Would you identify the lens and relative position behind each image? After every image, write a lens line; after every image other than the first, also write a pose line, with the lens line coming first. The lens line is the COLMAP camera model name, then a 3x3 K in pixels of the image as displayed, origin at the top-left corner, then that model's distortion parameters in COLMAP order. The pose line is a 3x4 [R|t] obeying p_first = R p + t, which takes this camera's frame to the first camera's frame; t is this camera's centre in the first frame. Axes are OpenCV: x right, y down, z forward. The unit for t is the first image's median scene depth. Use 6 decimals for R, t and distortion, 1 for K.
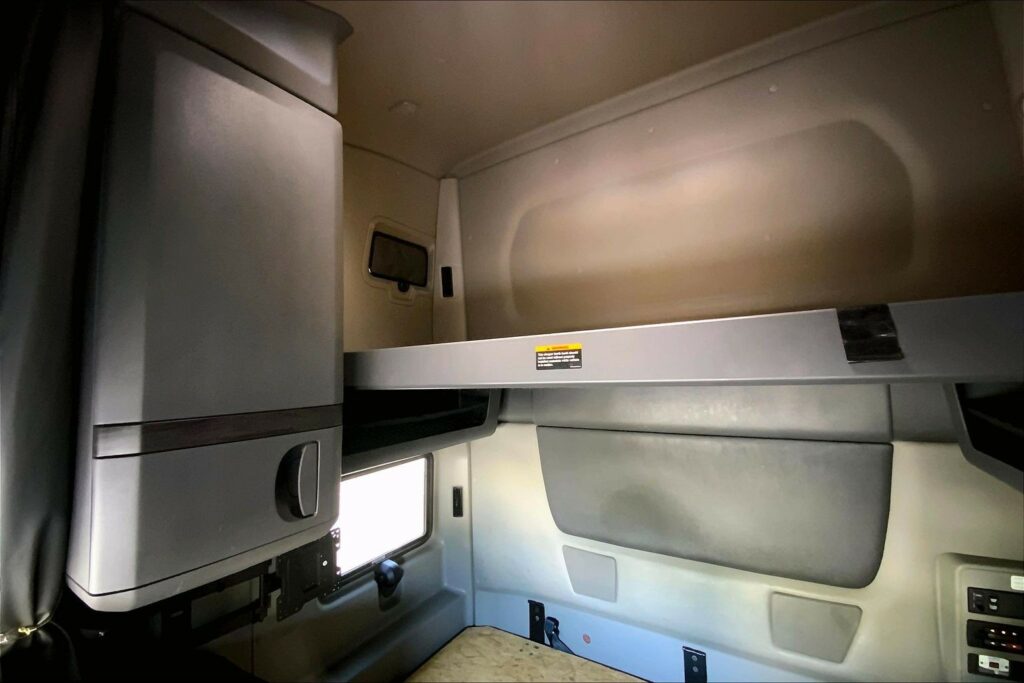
lens RADIAL K [[411.3, 0, 512.0], [0, 411.3, 341.5], [0, 0, 1]] dist [0.014929, -0.017295]
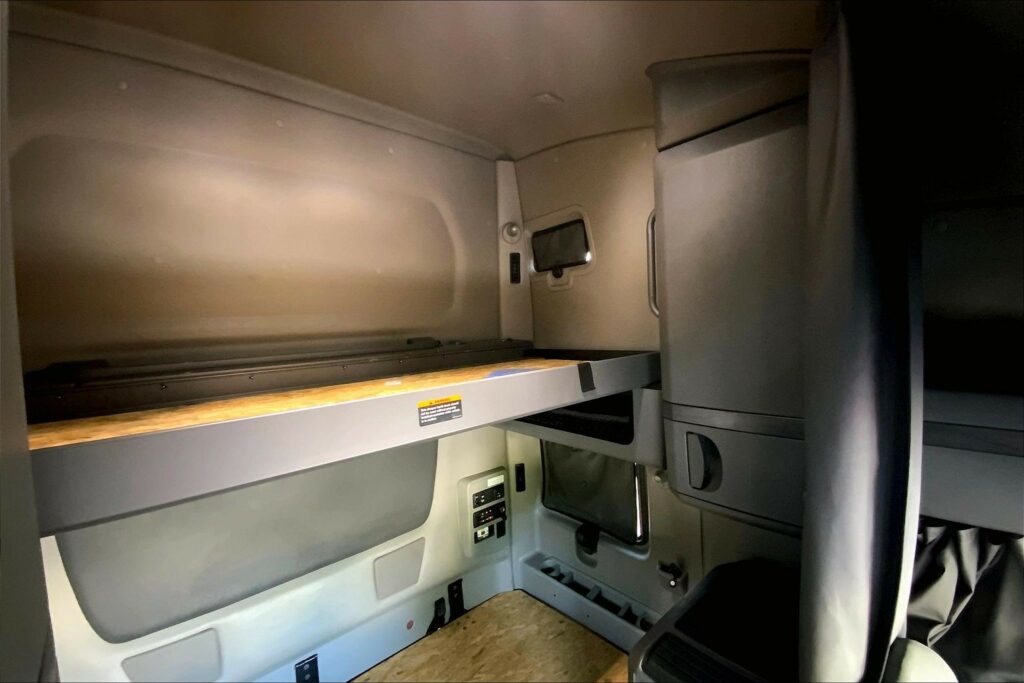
lens RADIAL K [[411.3, 0, 512.0], [0, 411.3, 341.5], [0, 0, 1]] dist [0.014929, -0.017295]
pose [[0.282249, -0.017097, 0.959189, -0.536889], [-0.024625, 0.999383, 0.025059, -0.106592], [-0.959025, -0.030693, 0.281654, 0.357256]]
